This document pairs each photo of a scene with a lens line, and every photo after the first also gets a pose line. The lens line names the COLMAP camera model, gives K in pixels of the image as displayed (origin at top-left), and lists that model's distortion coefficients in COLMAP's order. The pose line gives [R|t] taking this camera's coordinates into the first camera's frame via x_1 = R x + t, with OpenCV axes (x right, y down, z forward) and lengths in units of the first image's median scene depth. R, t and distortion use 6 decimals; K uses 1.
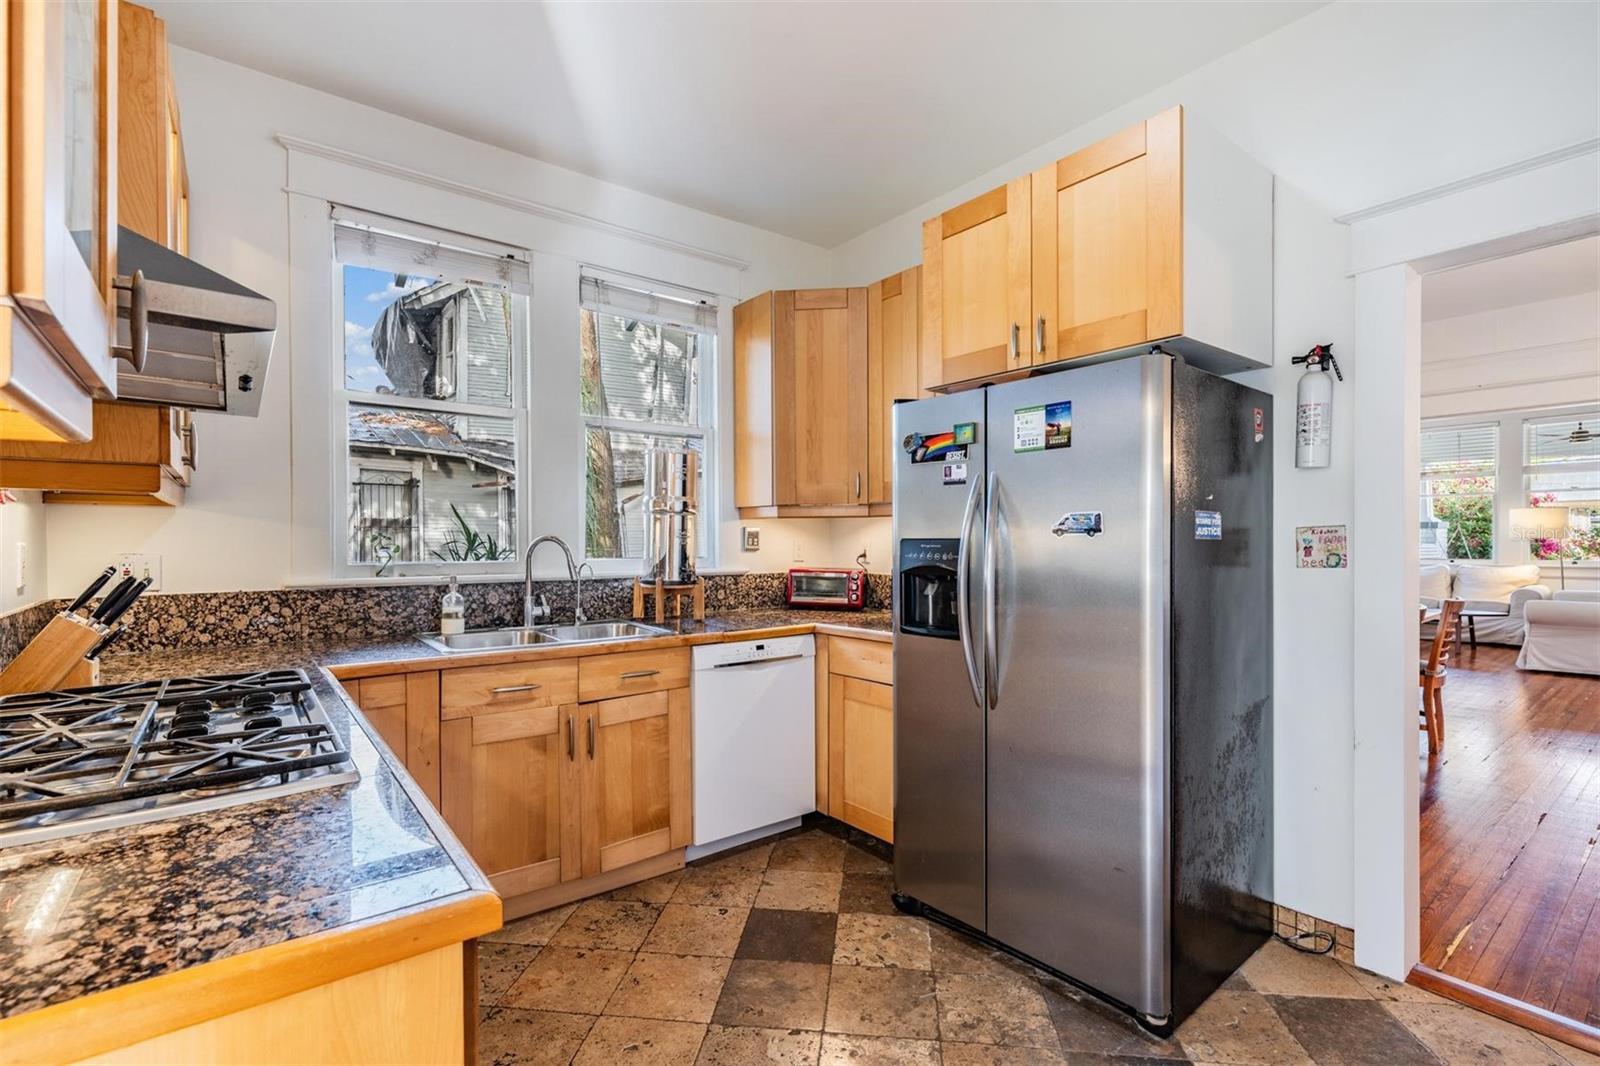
lens RADIAL K [[727.1, 0, 812.3], [0, 727.1, 544.2], [0, 0, 1]] dist [0.006152, -0.001317]
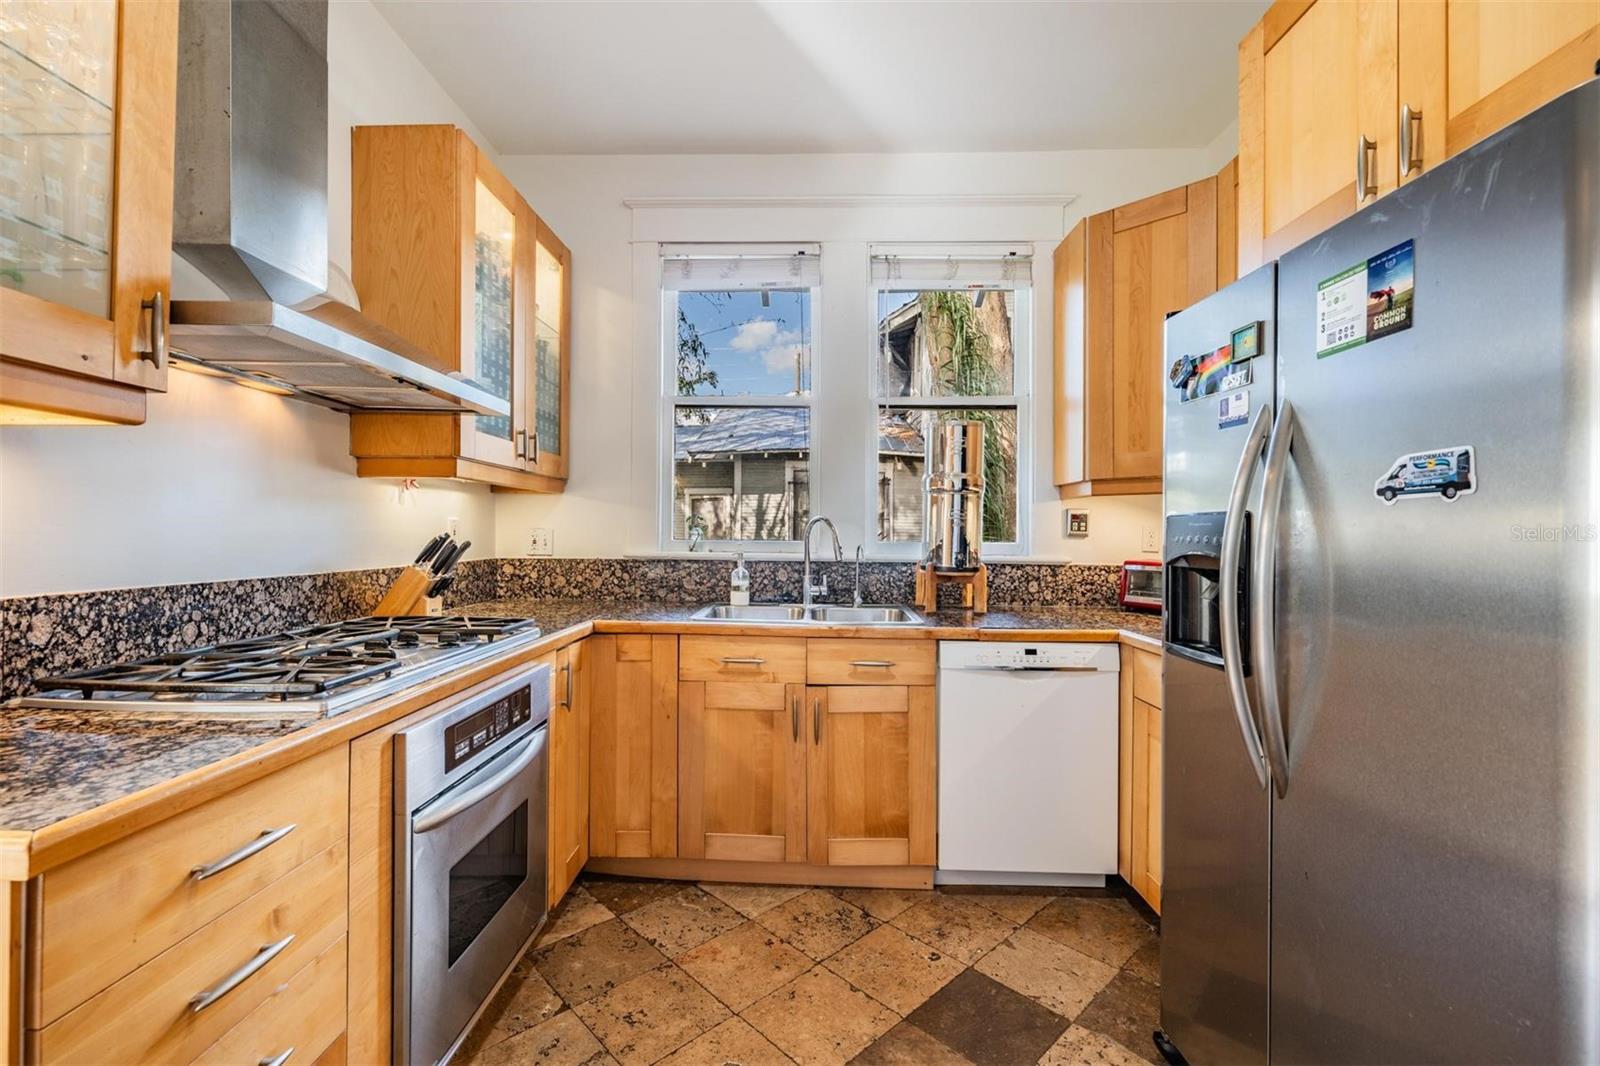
lens RADIAL K [[690.7, 0, 801.6], [0, 690.7, 529.8], [0, 0, 1]] dist [0.000533, -0.001353]
pose [[0.766635, 0.006912, -0.642046, 0.253010], [-0.014901, 0.999864, -0.007028, 0.015070], [0.641910, 0.014955, 0.766634, 0.259842]]
